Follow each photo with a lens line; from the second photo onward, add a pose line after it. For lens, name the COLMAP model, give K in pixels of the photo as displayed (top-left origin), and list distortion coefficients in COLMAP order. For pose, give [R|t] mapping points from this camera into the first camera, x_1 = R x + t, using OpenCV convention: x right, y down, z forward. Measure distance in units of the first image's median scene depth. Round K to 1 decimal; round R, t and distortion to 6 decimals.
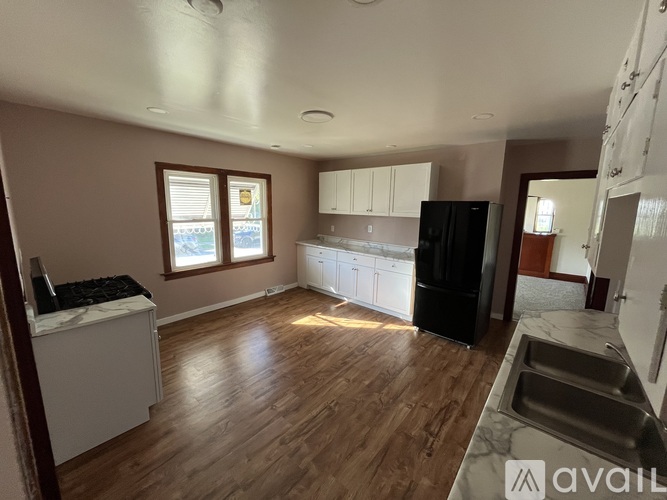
lens RADIAL K [[268.0, 0, 333.0], [0, 268.0, 247.7], [0, 0, 1]] dist [-0.000636, -0.000041]
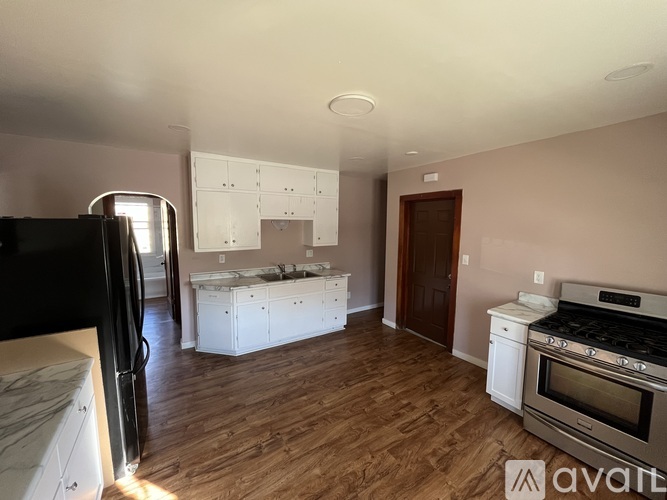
lens RADIAL K [[268.0, 0, 333.1], [0, 268.0, 250.5], [0, 0, 1]] dist [-0.000636, -0.000041]
pose [[-0.958502, -0.055282, 0.279675, -0.238257], [0.019851, 0.965695, 0.258920, -0.303753], [-0.284394, 0.253727, -0.924523, 1.800155]]
